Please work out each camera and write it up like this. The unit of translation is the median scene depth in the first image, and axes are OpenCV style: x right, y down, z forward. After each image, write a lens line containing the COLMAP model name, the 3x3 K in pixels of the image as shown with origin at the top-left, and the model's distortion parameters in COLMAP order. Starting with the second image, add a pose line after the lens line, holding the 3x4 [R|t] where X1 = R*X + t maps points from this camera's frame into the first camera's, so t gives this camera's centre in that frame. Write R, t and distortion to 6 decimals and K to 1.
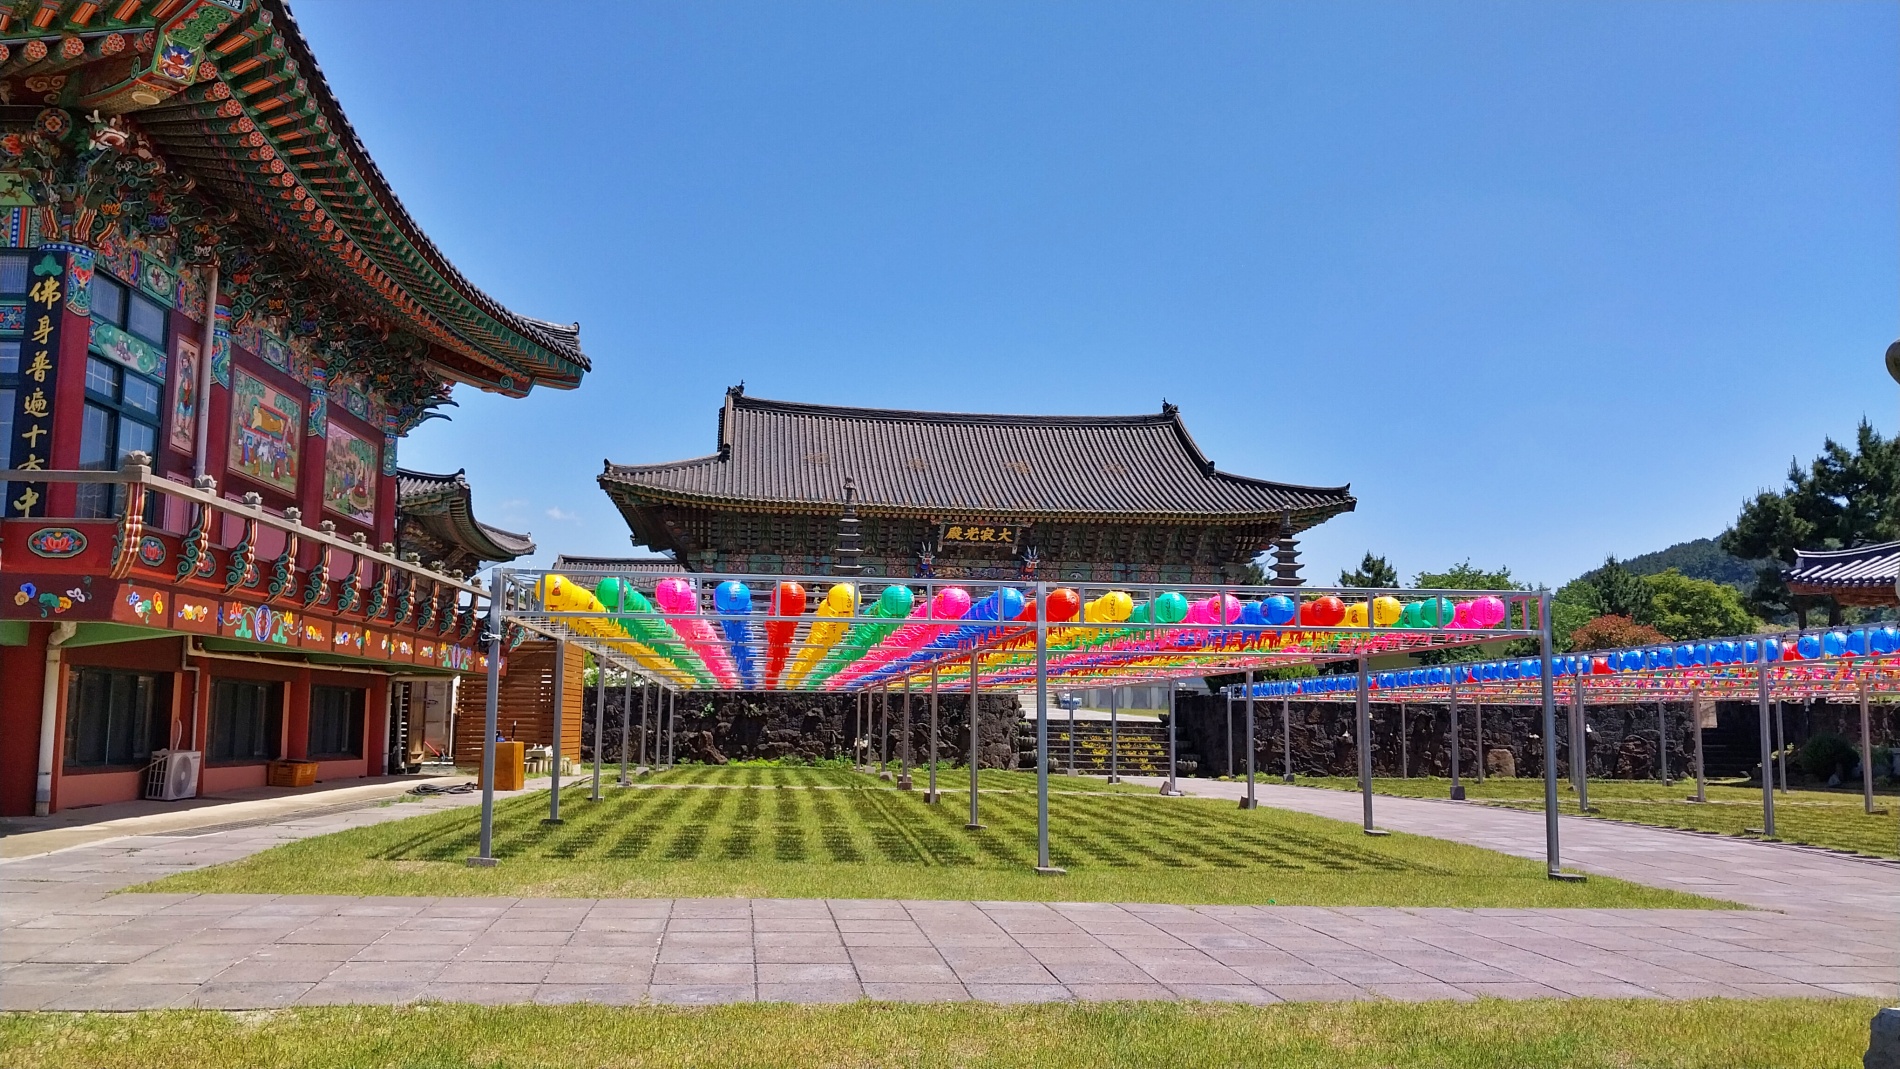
lens RADIAL K [[1477.8, 0, 944.4], [0, 1477.8, 567.8], [0, 0, 1]] dist [0.012141, -0.008533]
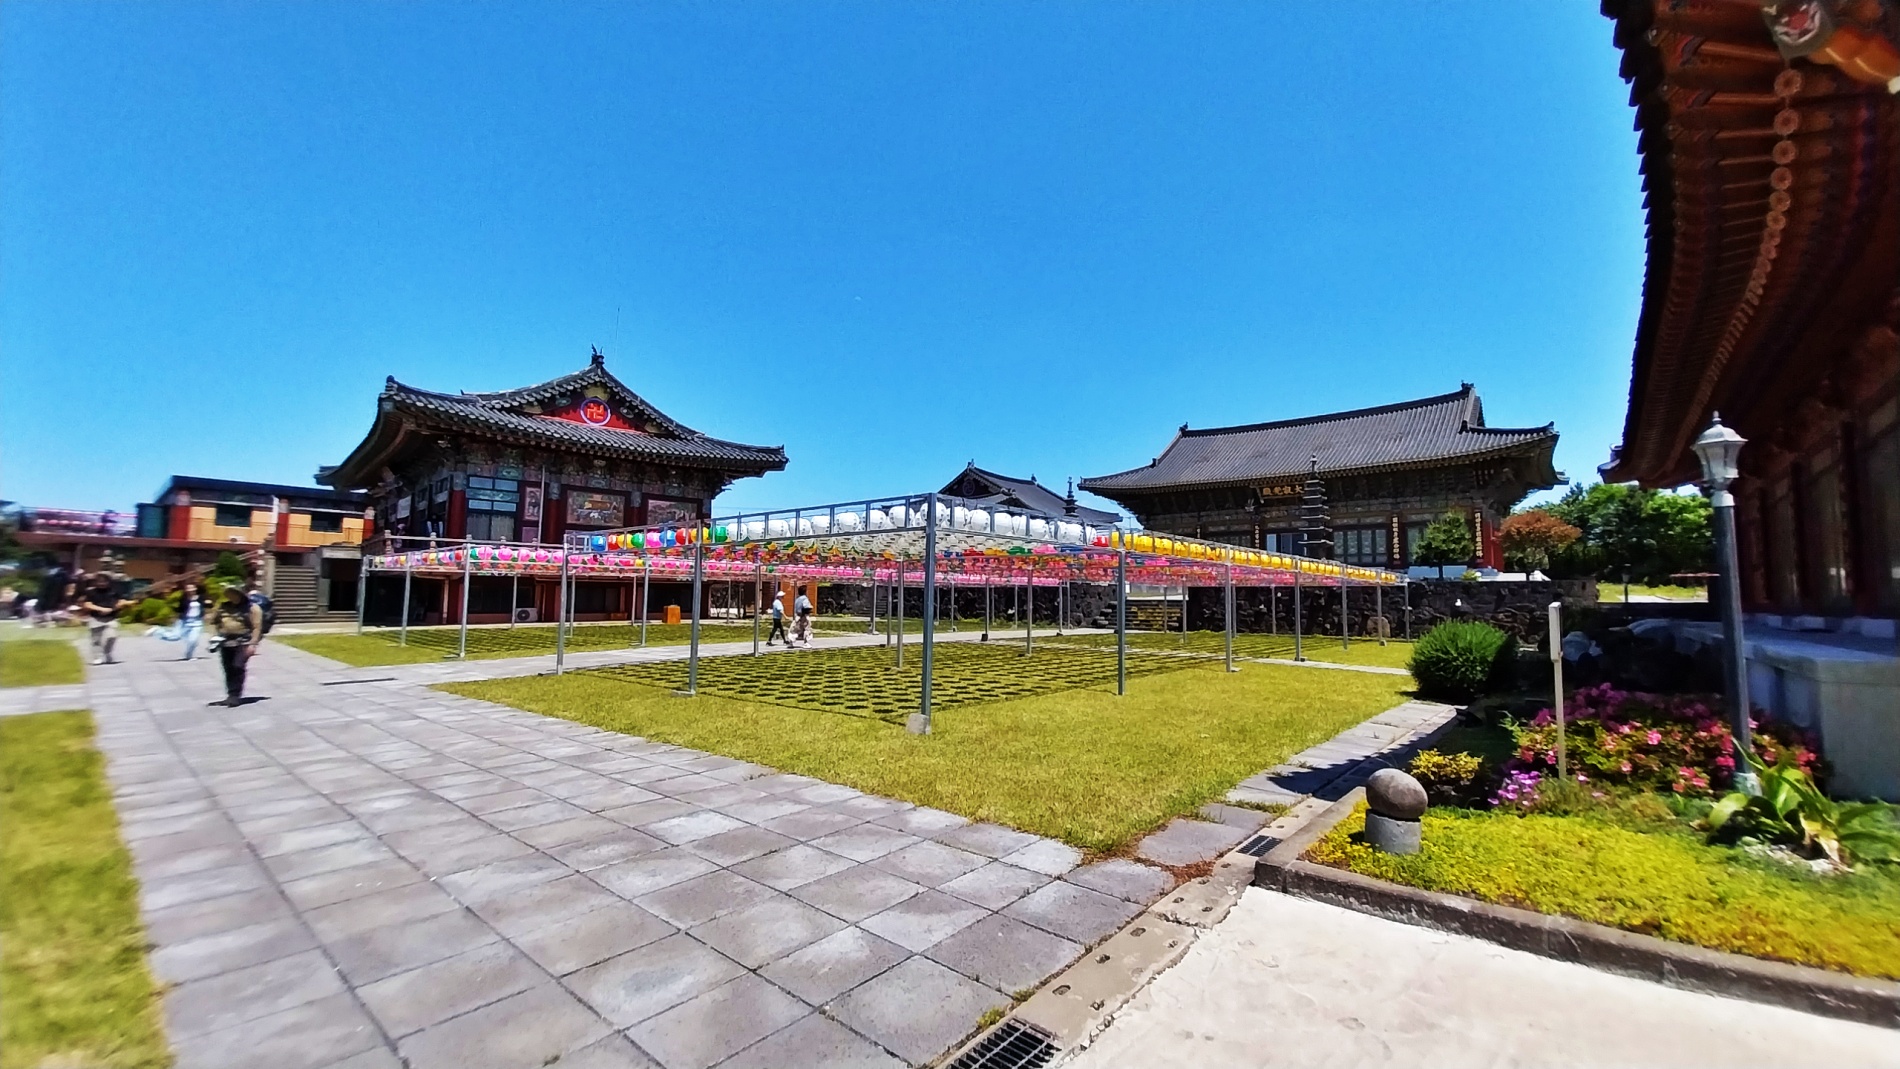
lens RADIAL K [[758.7, 0, 983.2], [0, 758.7, 541.6], [0, 0, 1]] dist [0.012210, -0.009066]
pose [[0.695378, -0.060710, -0.716076, 0.644637], [0.075645, 0.997073, -0.011075, 0.030024], [0.714652, -0.046466, 0.697935, 0.227258]]
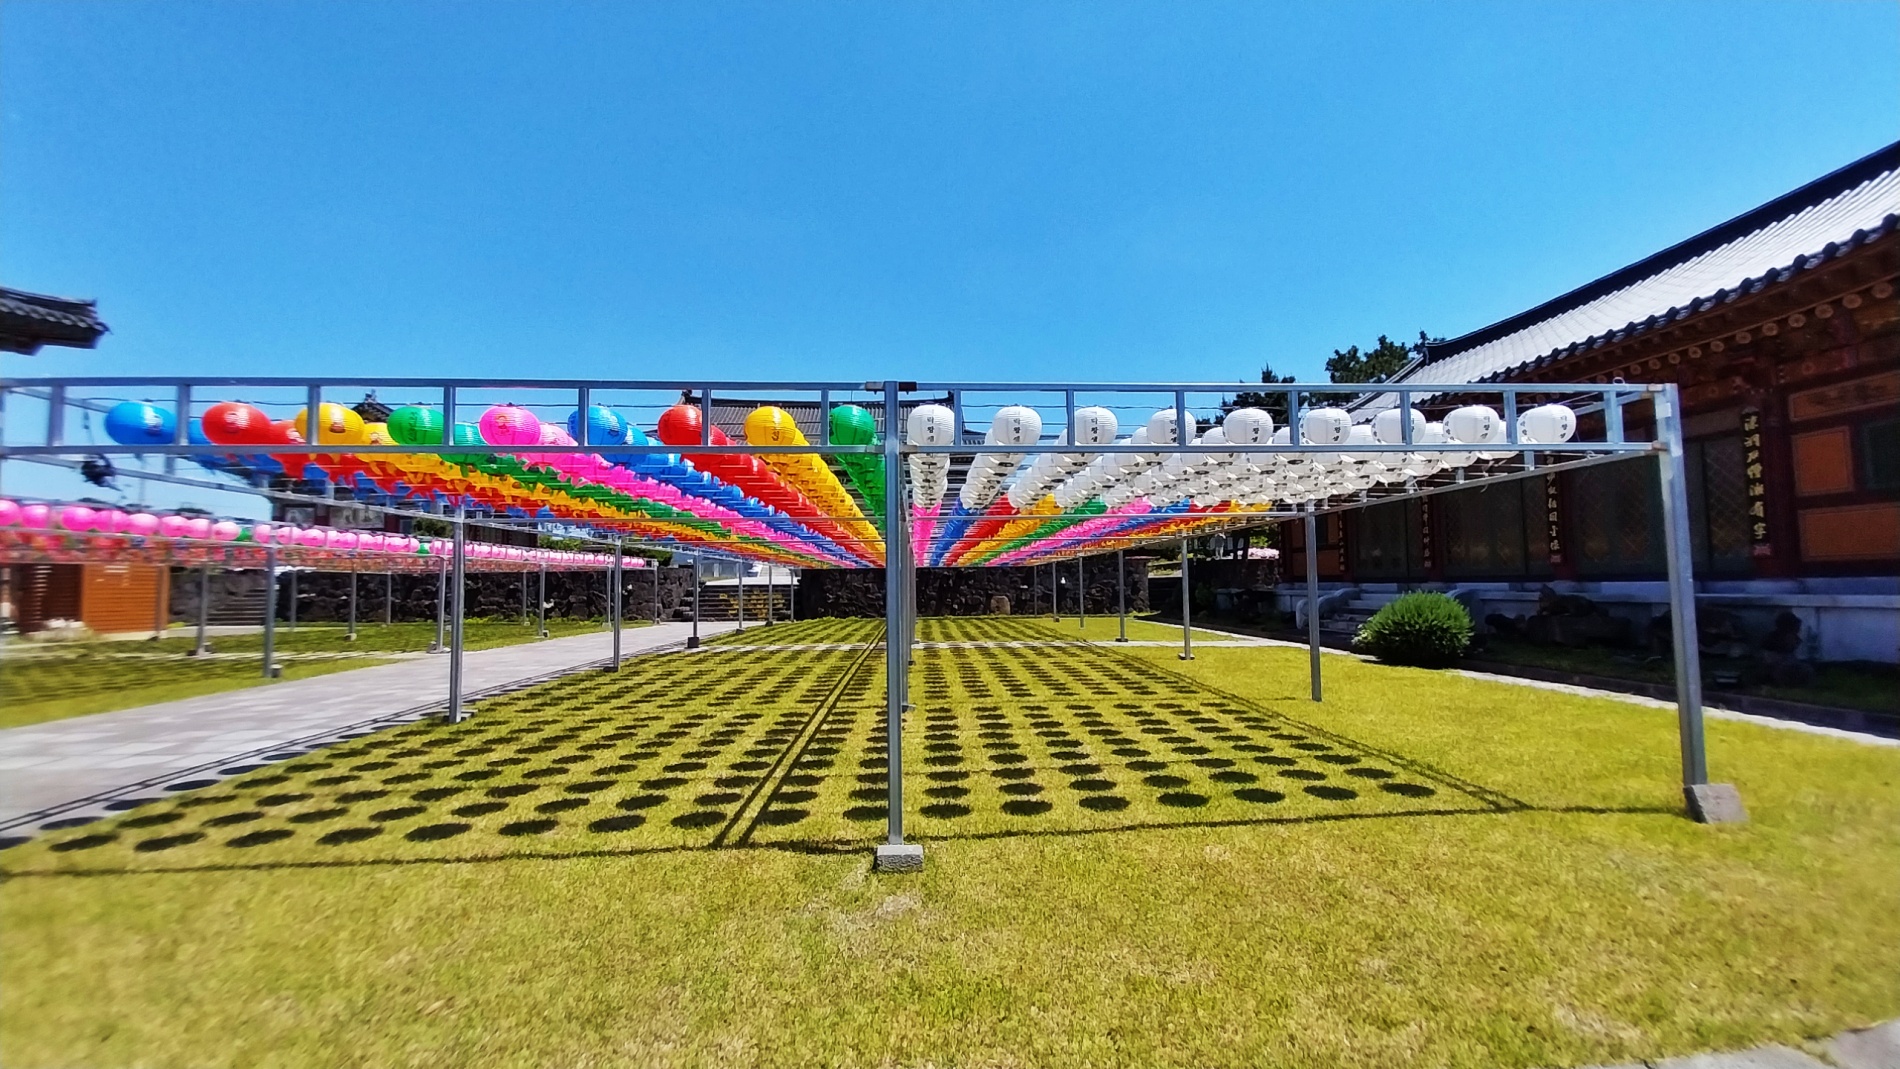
lens RADIAL K [[758.7, 0, 985.8], [0, 758.7, 539.2], [0, 0, 1]] dist [0.012210, -0.009066]
pose [[0.998998, -0.030326, -0.032919, 0.391319], [0.031882, 0.998347, 0.047824, 0.028868], [0.031414, -0.048826, 0.998313, 0.242529]]
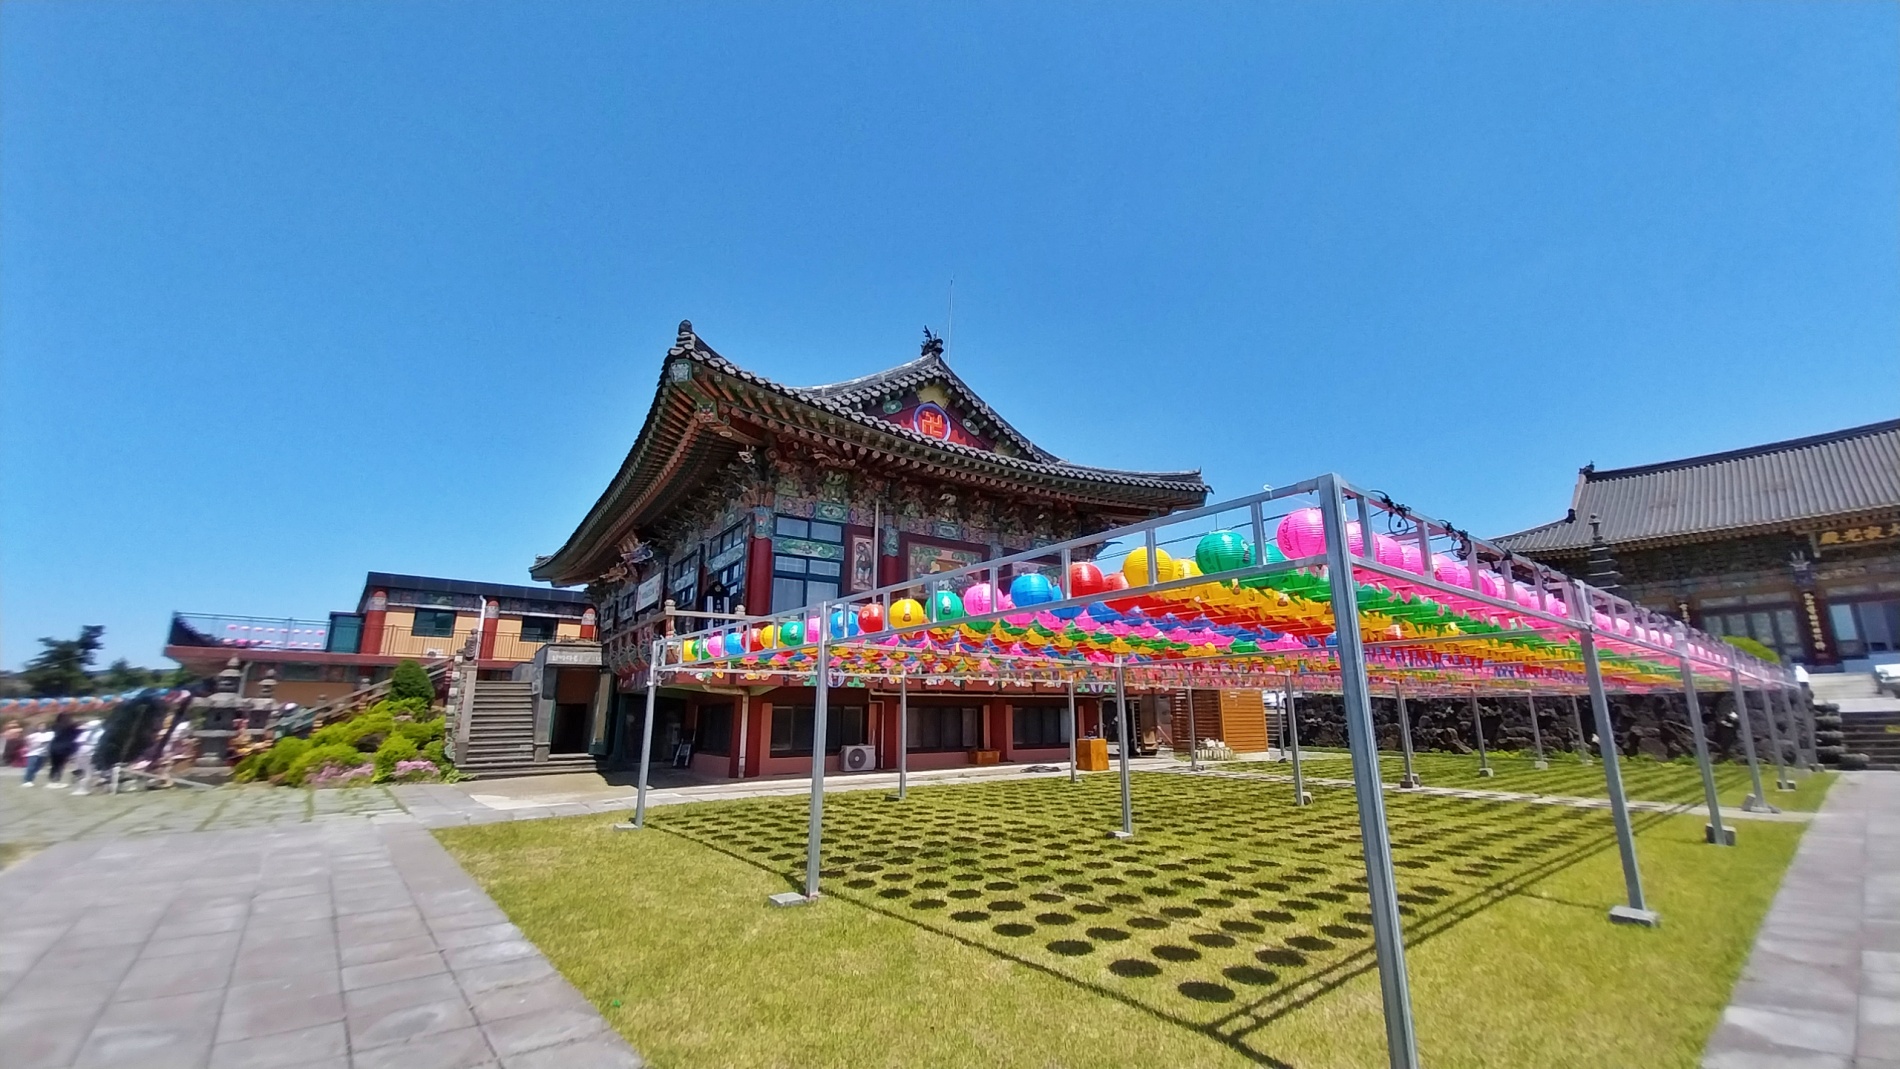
lens RADIAL K [[758.7, 0, 965.4], [0, 758.7, 533.2], [0, 0, 1]] dist [0.012210, -0.009066]
pose [[0.548011, -0.214718, -0.808443, 0.180394], [0.101287, 0.976415, -0.190672, 0.024000], [0.830316, 0.022605, 0.556834, 0.237993]]
